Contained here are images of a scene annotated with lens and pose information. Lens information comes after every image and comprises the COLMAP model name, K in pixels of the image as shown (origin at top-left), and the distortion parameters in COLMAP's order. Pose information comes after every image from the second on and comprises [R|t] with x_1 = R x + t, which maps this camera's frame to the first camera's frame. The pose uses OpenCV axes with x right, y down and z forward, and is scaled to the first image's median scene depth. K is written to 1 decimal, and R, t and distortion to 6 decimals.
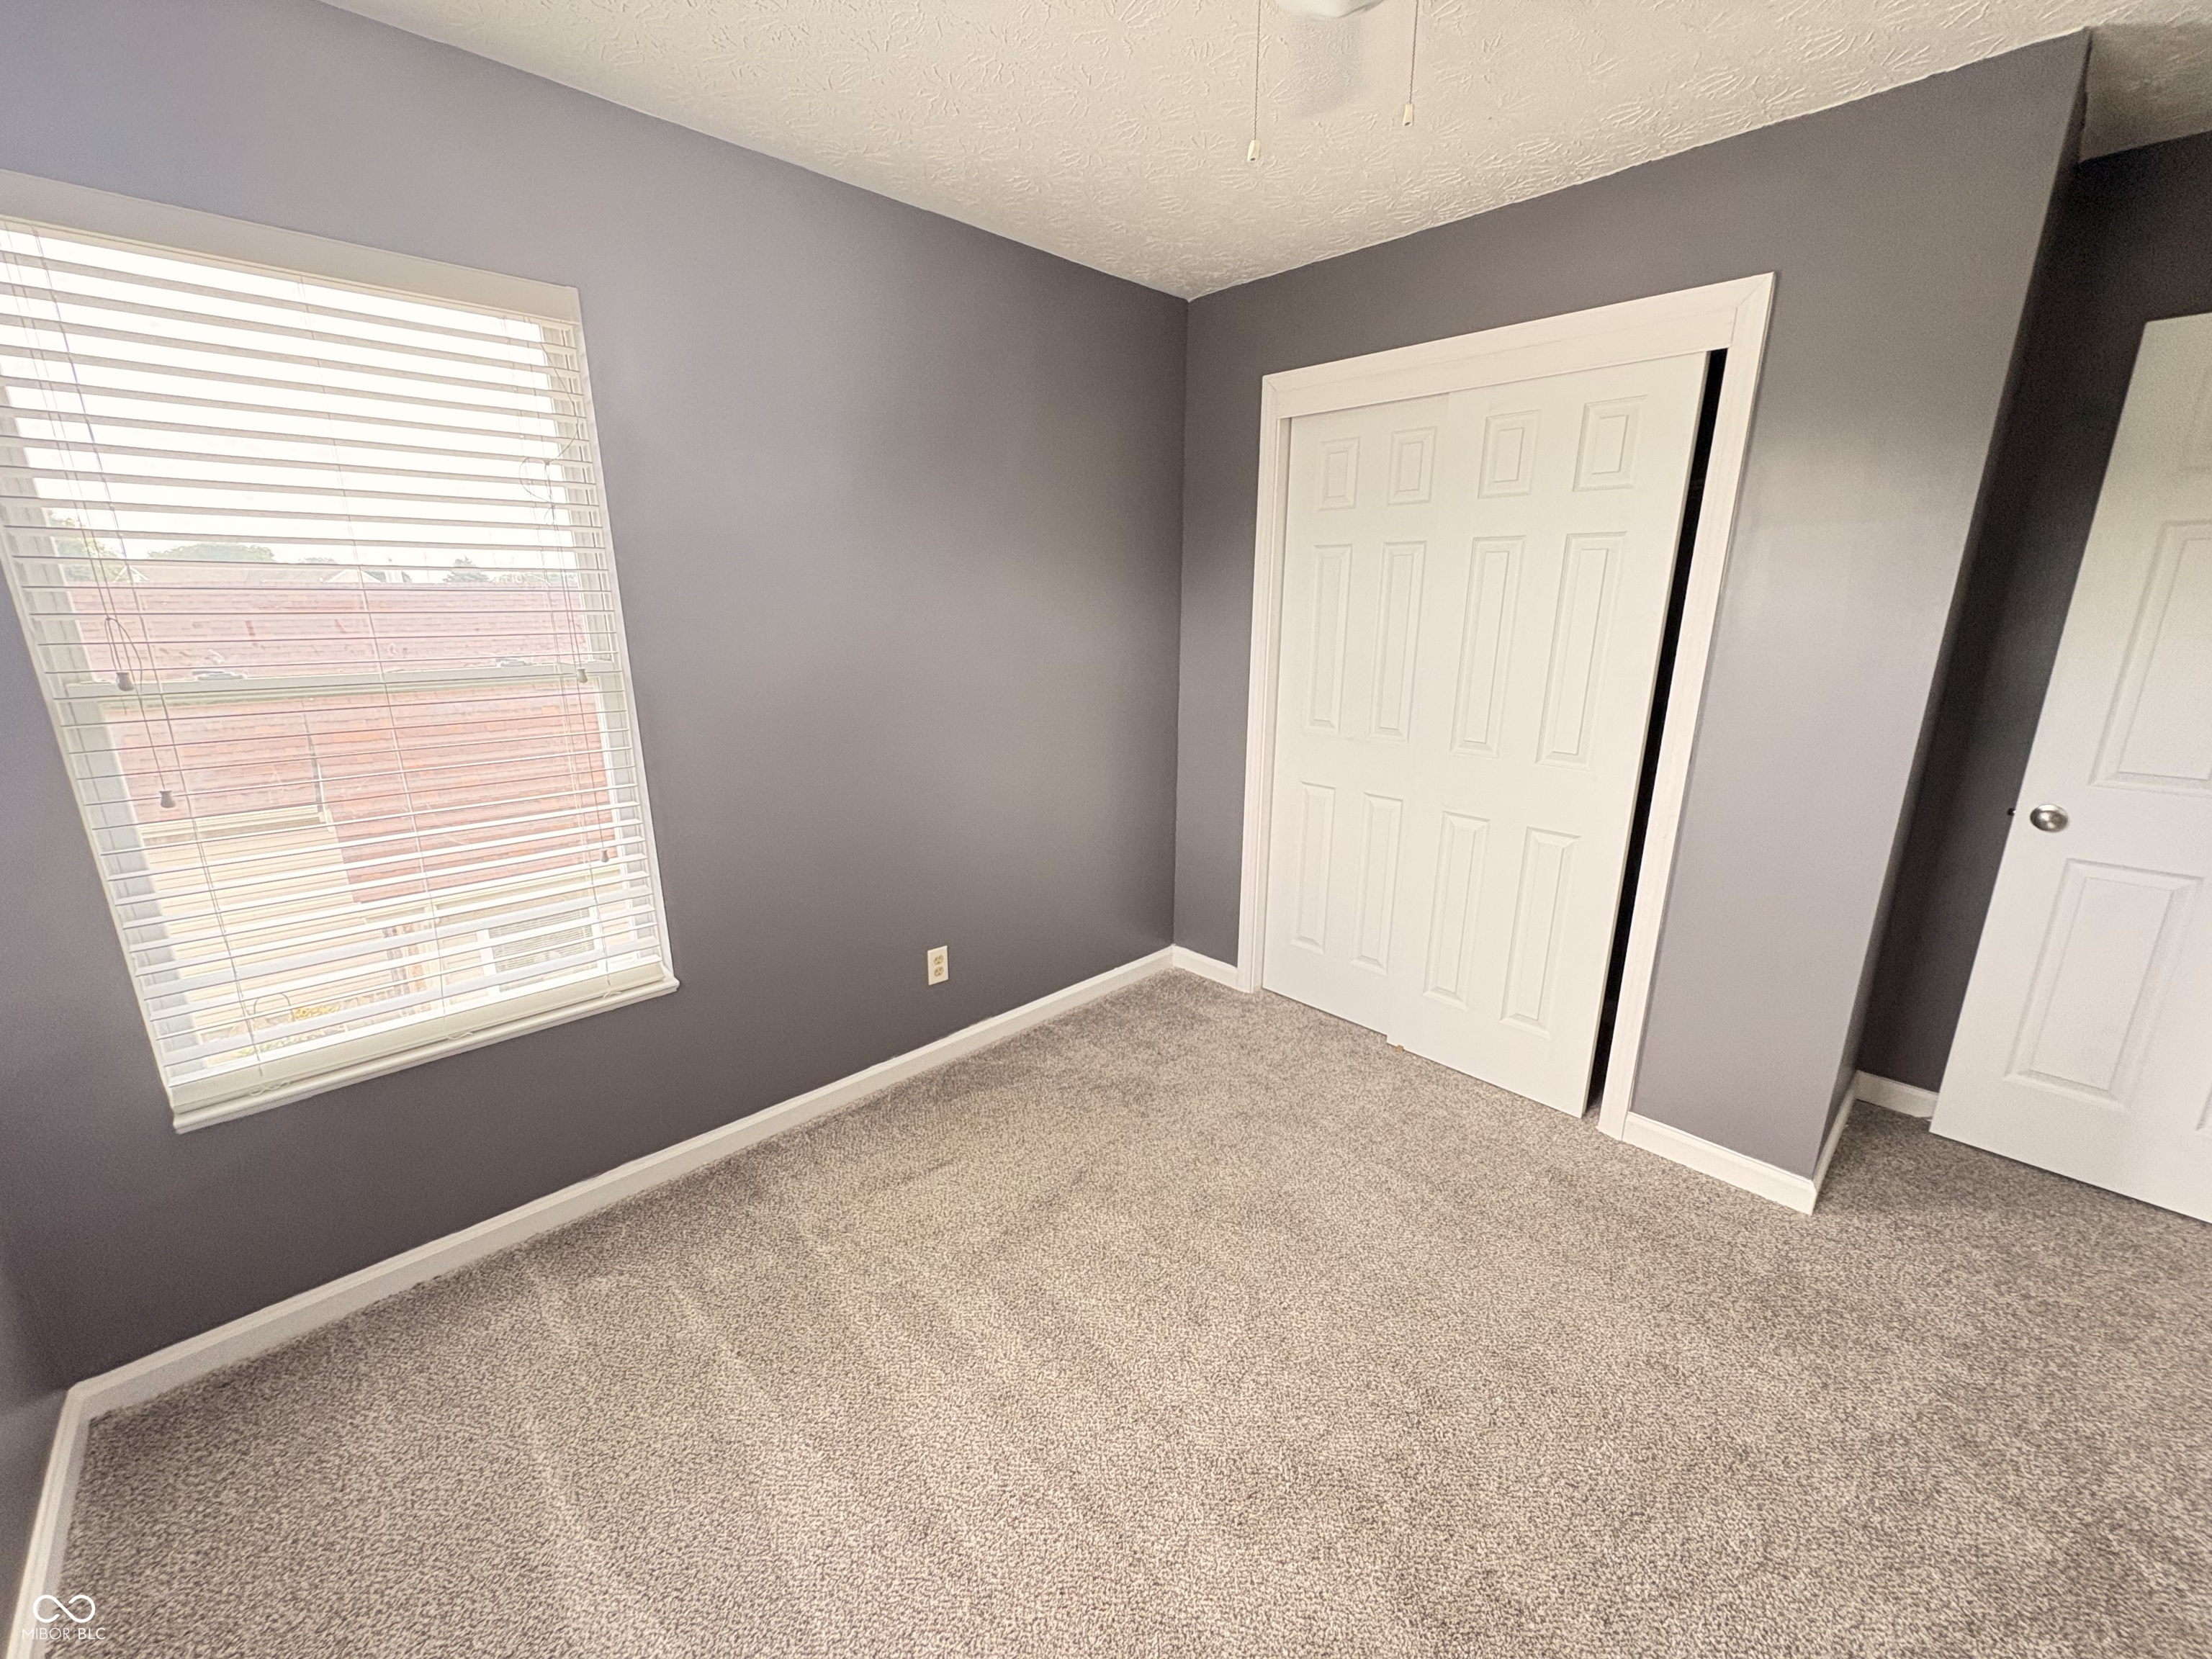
lens RADIAL K [[879.4, 0, 1095.8], [0, 879.4, 833.4], [0, 0, 1]] dist [-0.000122, 0.000417]
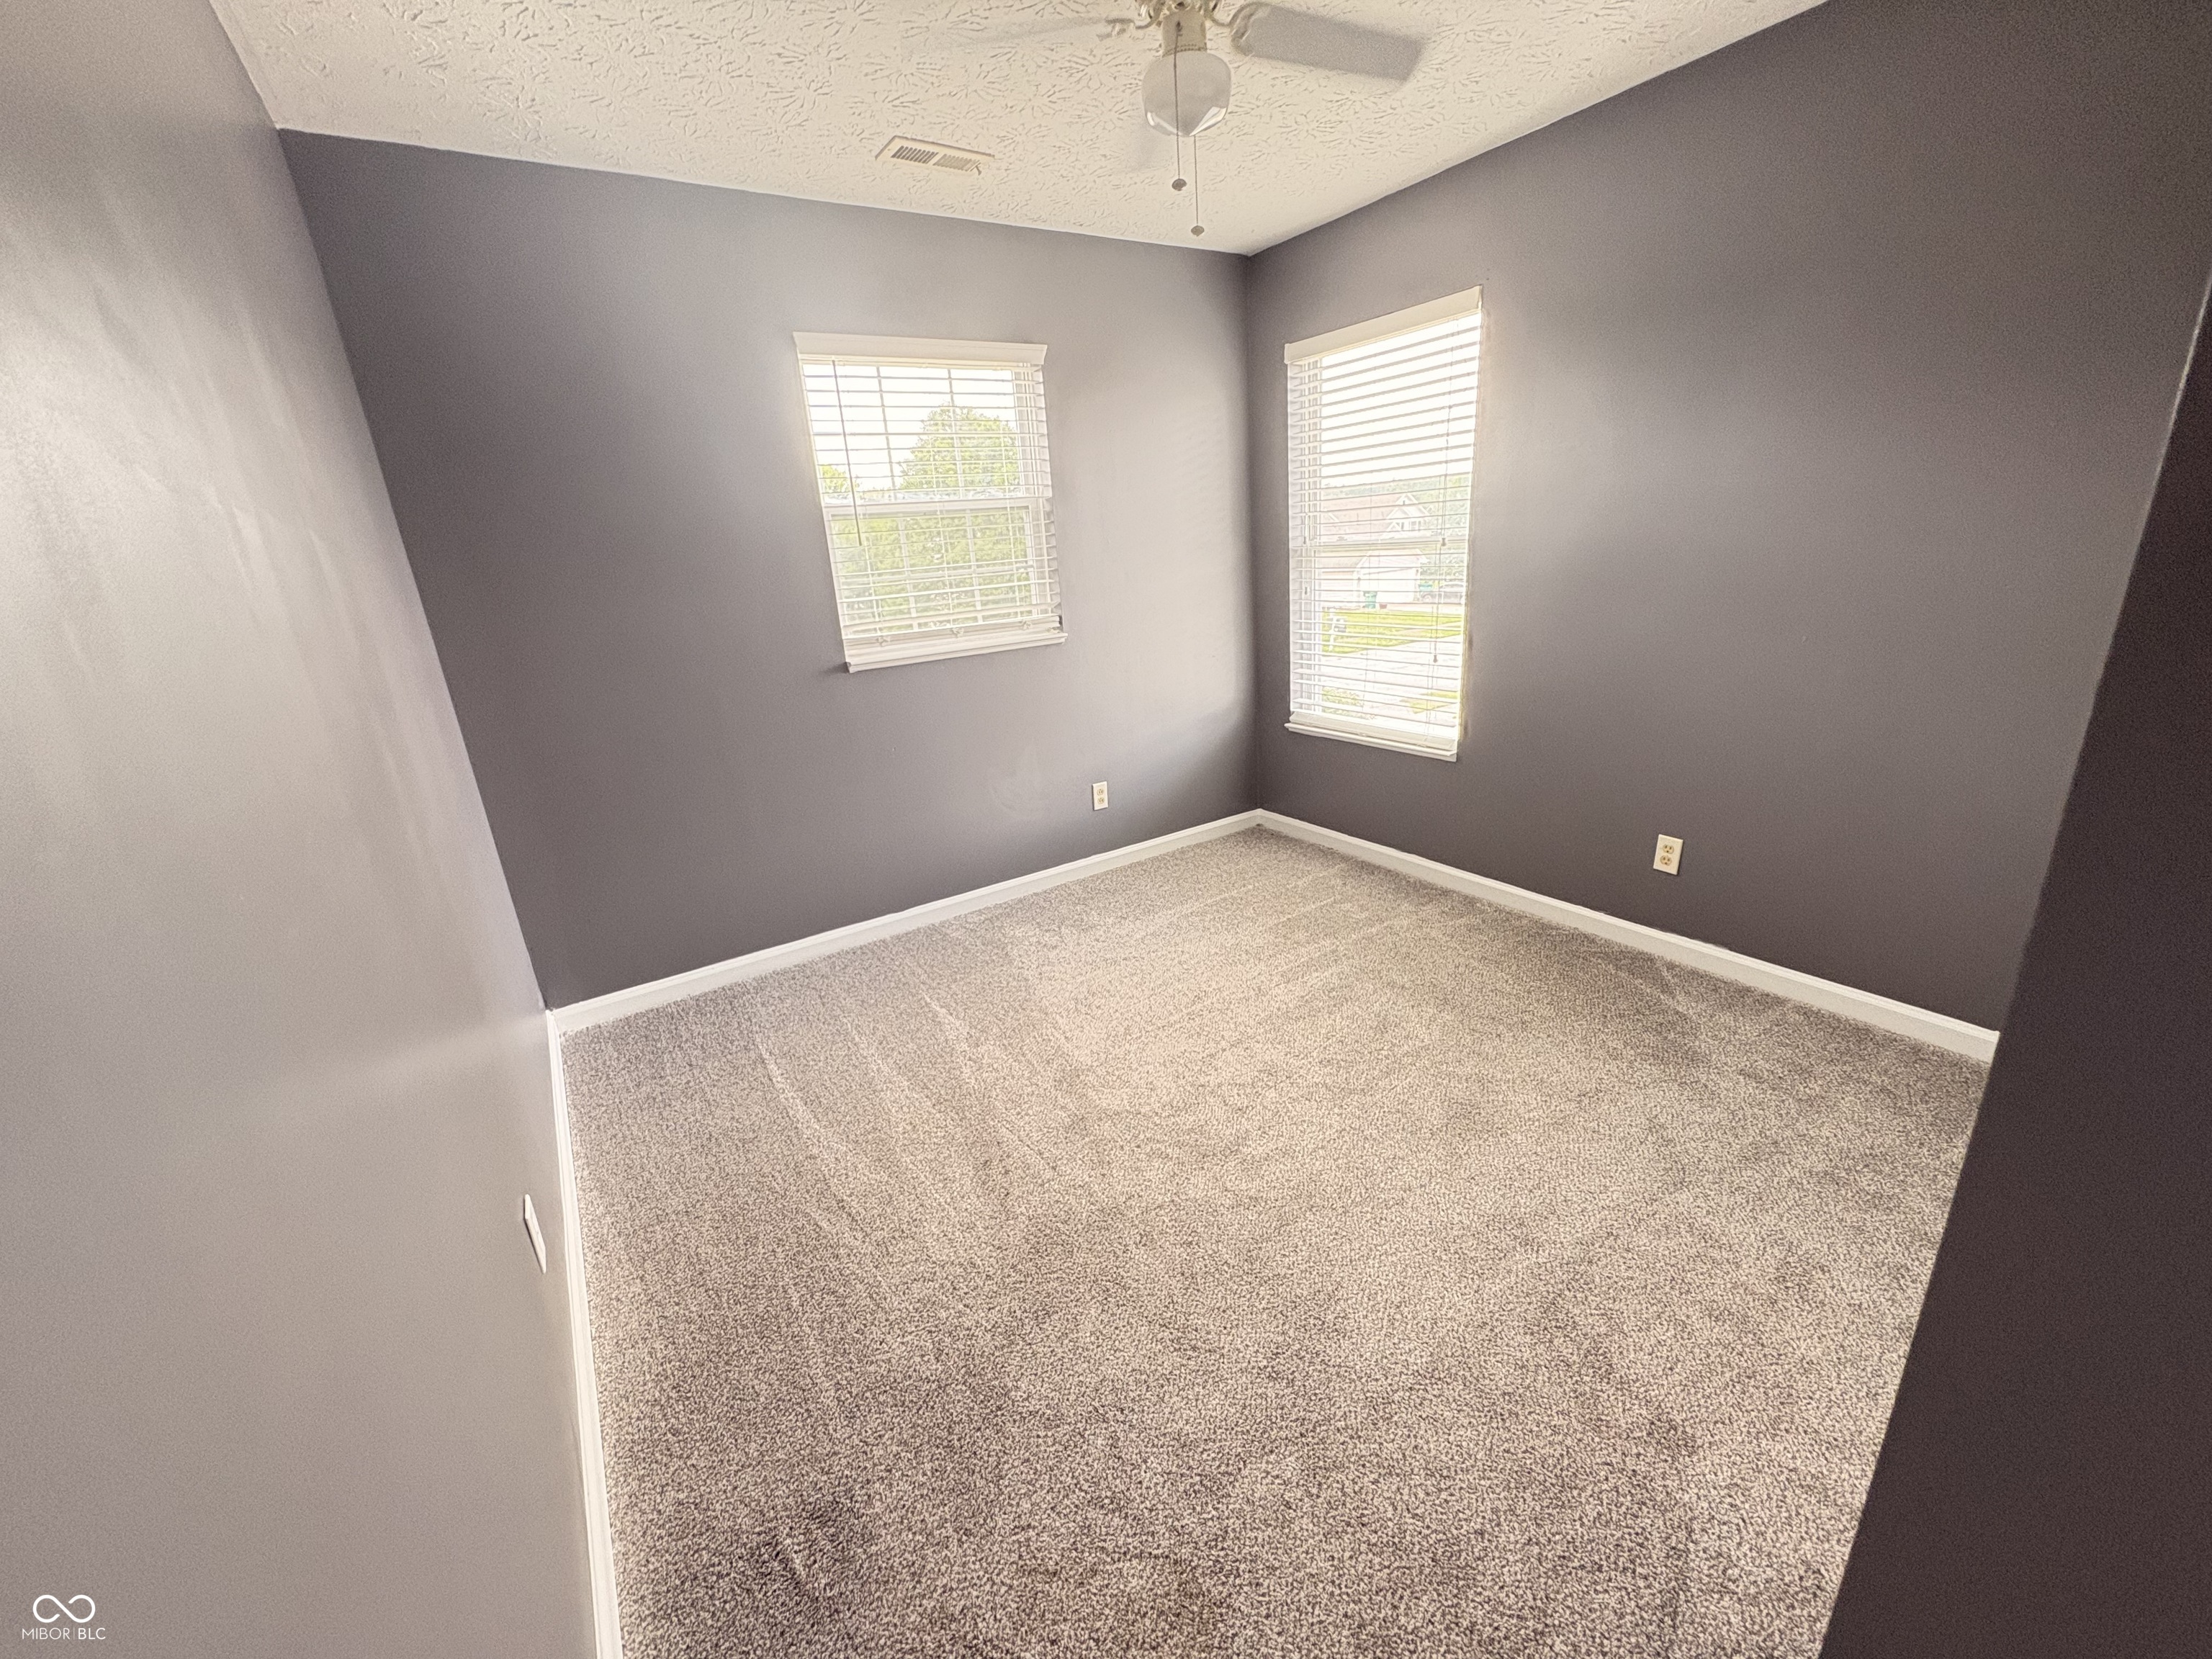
lens RADIAL K [[879.4, 0, 1096.1], [0, 879.4, 829.6], [0, 0, 1]] dist [-0.000122, 0.000417]
pose [[-0.190634, 0.327758, -0.925329, 1.089259], [-0.183369, 0.914135, 0.361571, -0.147512], [0.964383, 0.238604, -0.114164, 0.626916]]
